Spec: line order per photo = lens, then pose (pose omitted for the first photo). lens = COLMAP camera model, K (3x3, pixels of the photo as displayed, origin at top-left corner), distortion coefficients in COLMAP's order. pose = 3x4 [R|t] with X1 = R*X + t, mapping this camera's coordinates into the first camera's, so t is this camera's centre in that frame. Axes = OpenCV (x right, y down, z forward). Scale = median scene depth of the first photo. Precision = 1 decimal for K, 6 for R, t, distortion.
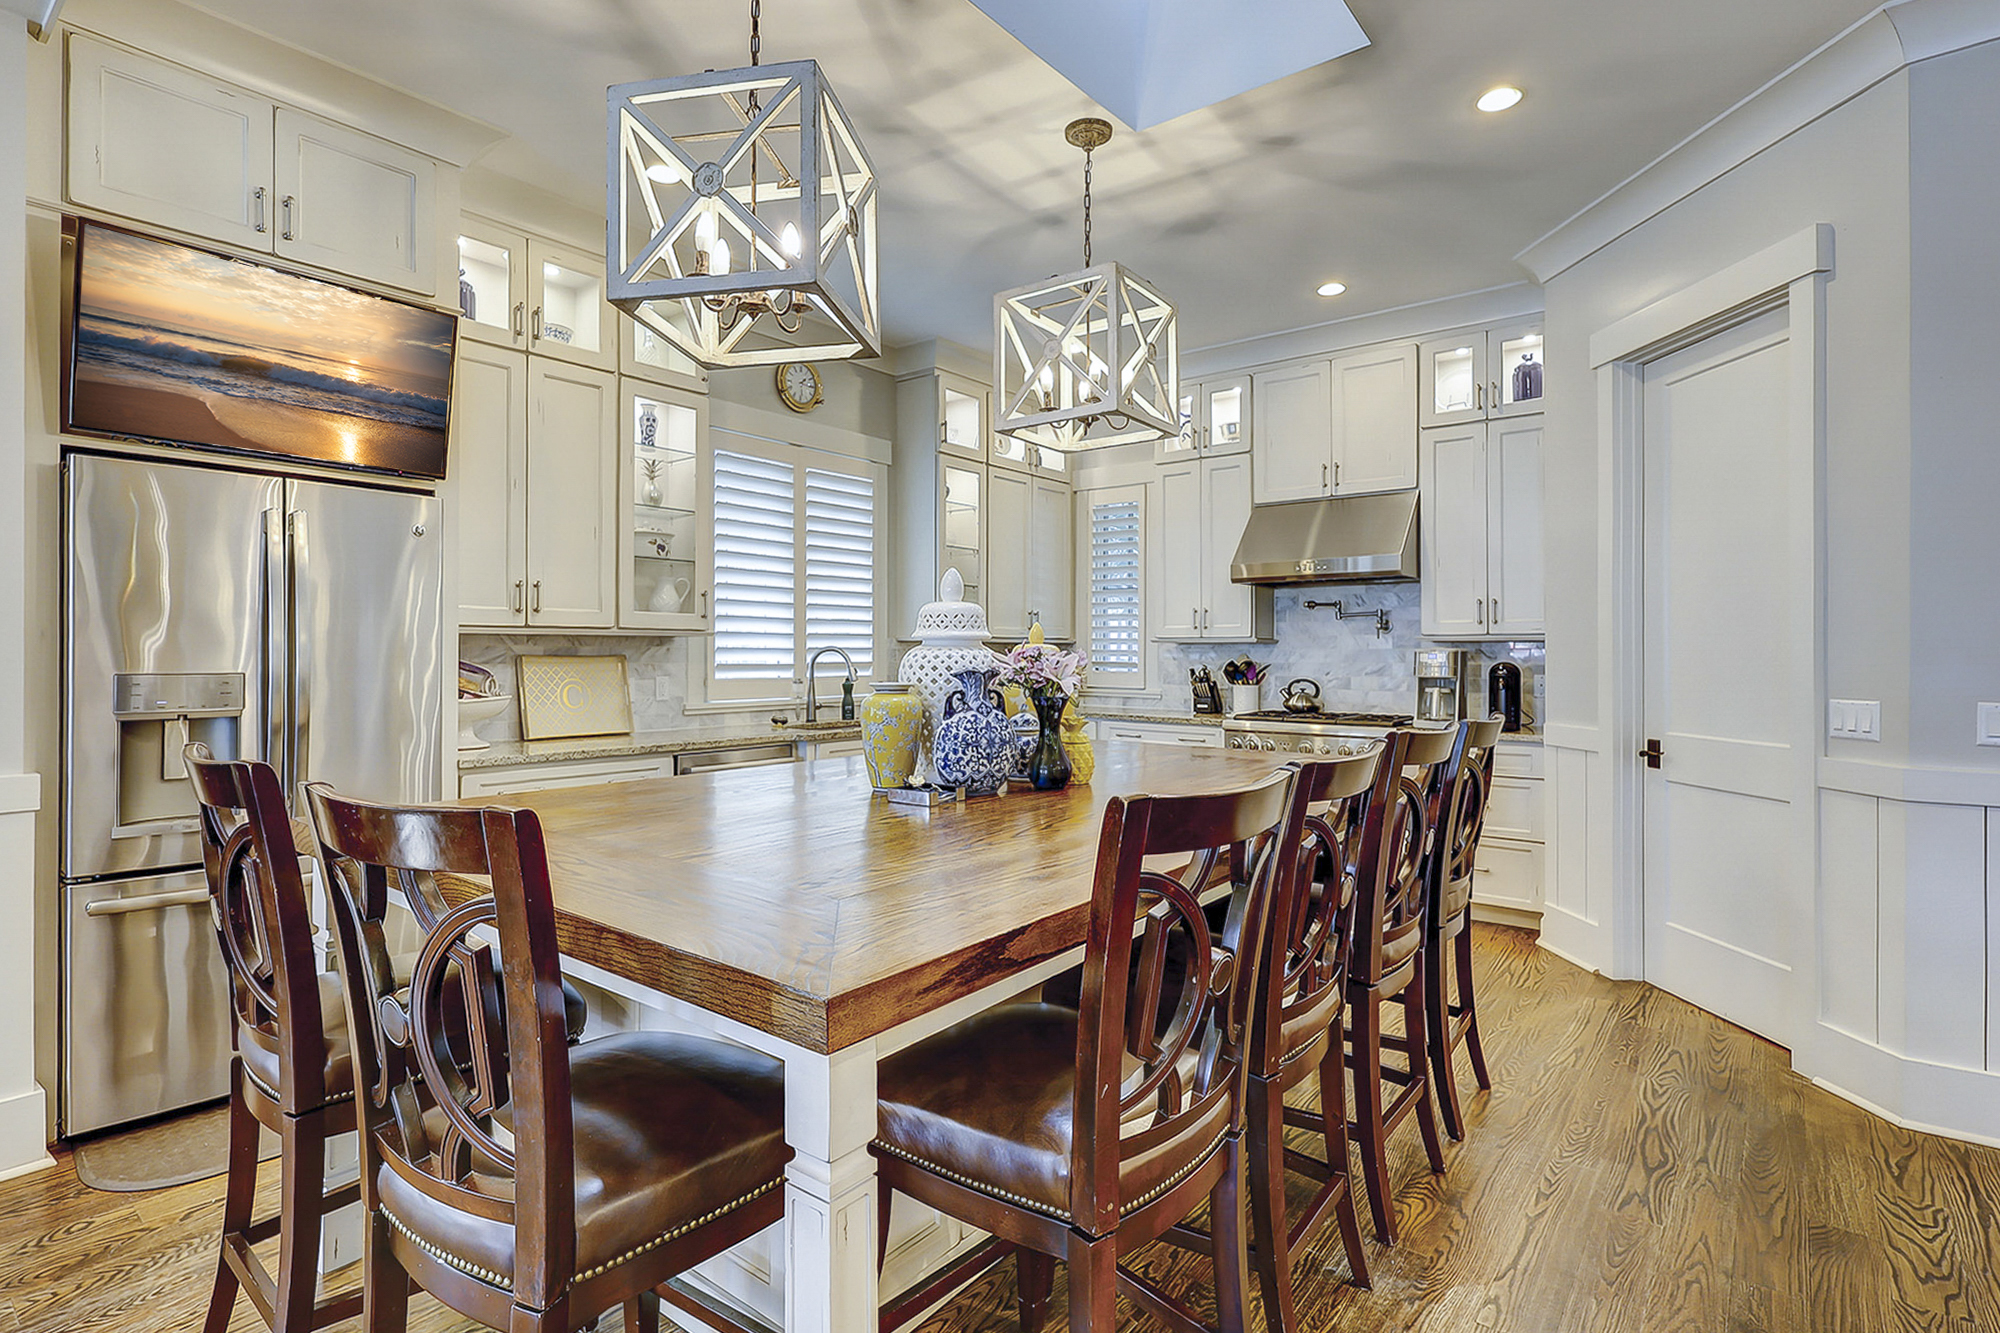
lens RADIAL K [[996.5, 0, 970.2], [0, 996.5, 644.8], [0, 0, 1]] dist [0.003461, 0.001329]
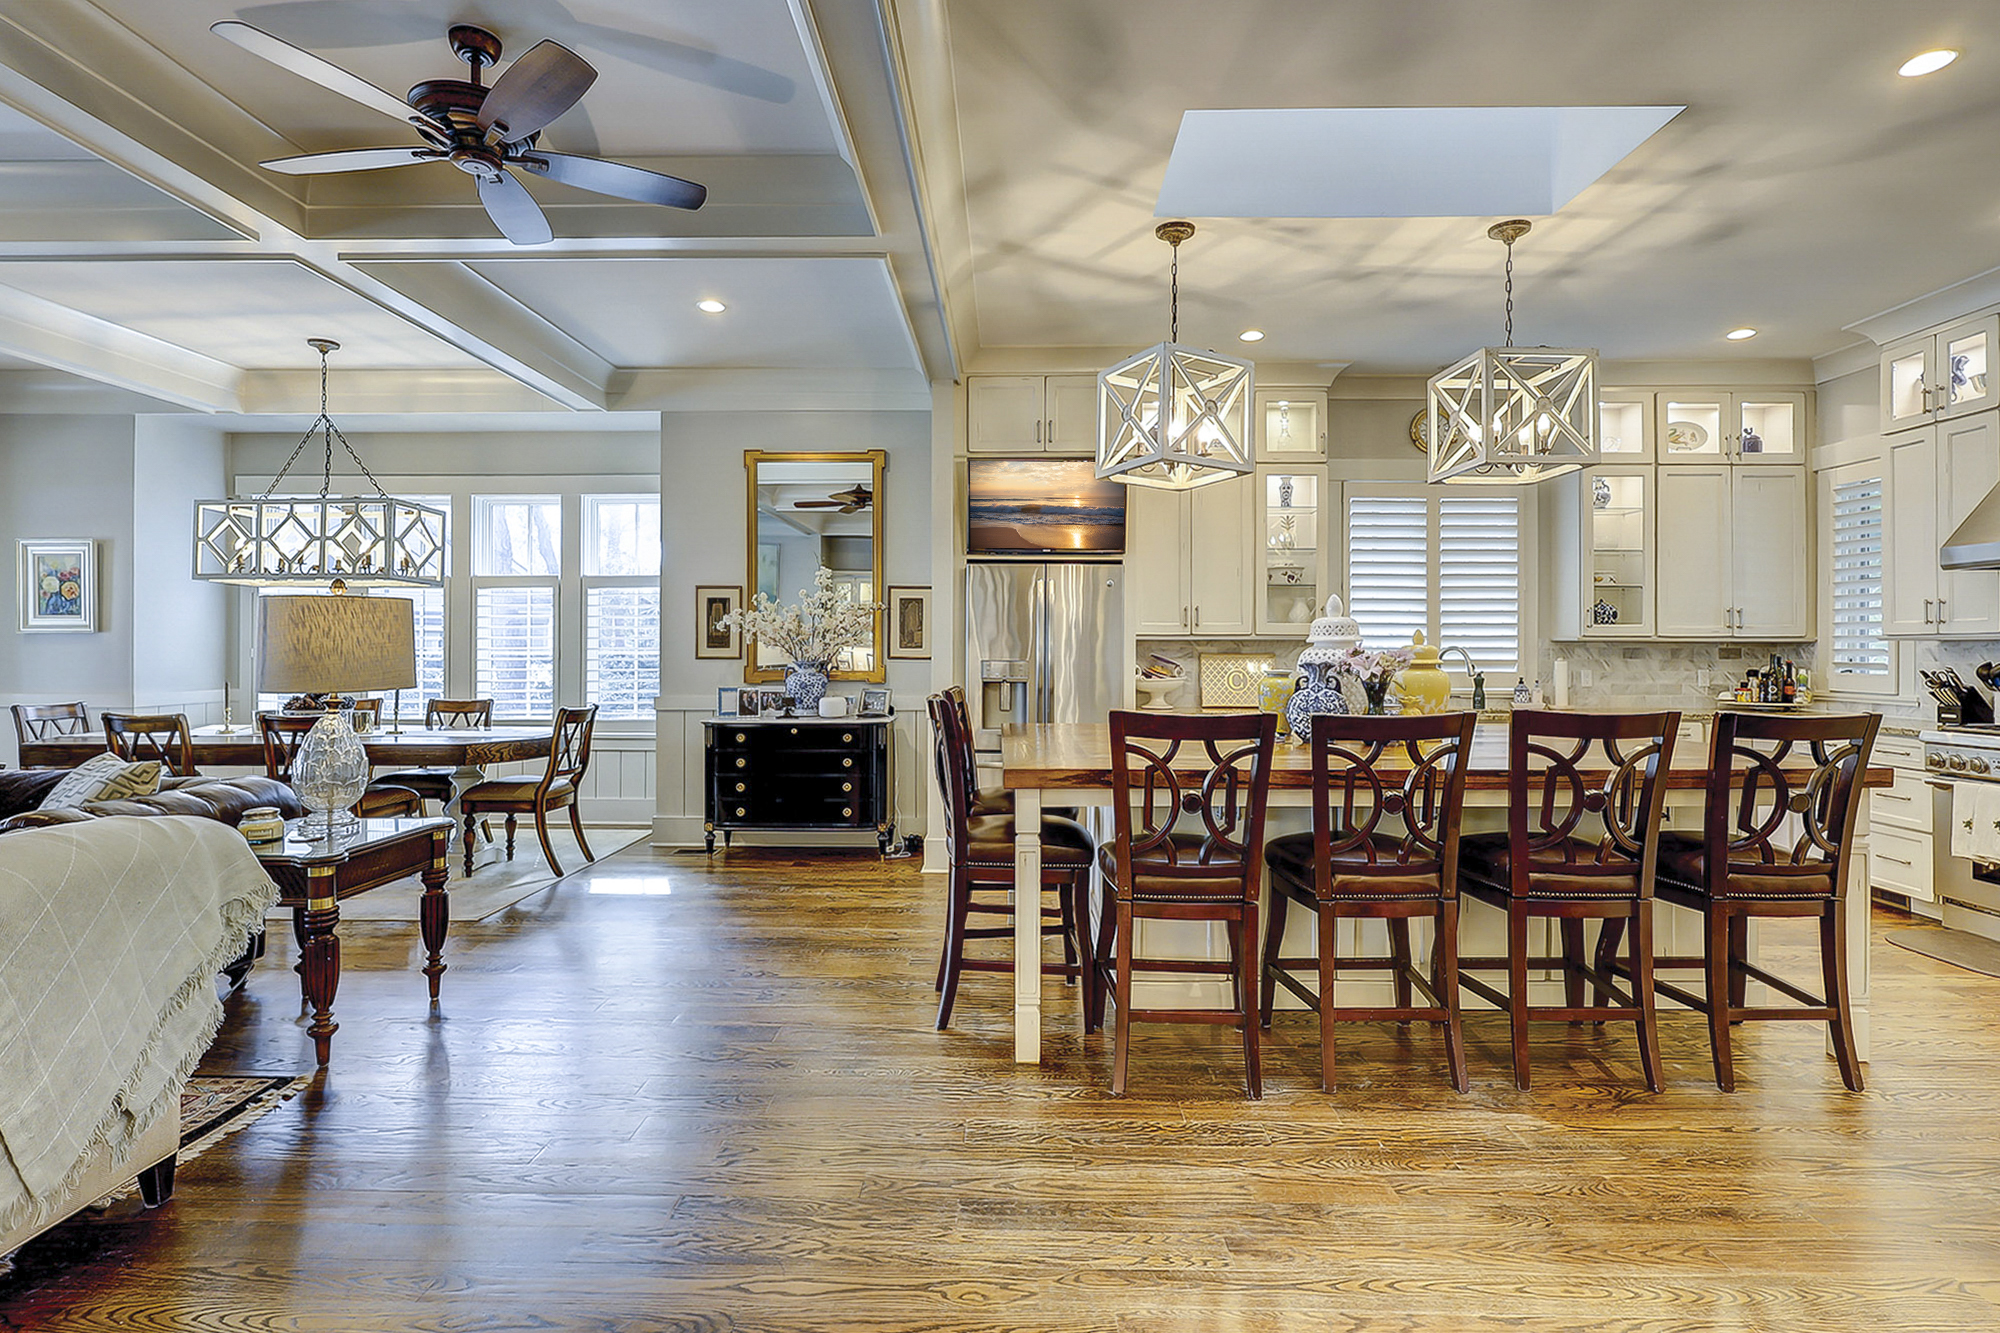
lens RADIAL K [[947.2, 0, 998.5], [0, 947.2, 641.8], [0, 0, 1]] dist [0.004157, -0.000295]
pose [[0.626326, -0.006188, -0.779537, 0.515666], [0.003581, 0.999981, -0.005061, -0.000016], [0.779553, 0.000378, 0.626336, -0.183185]]
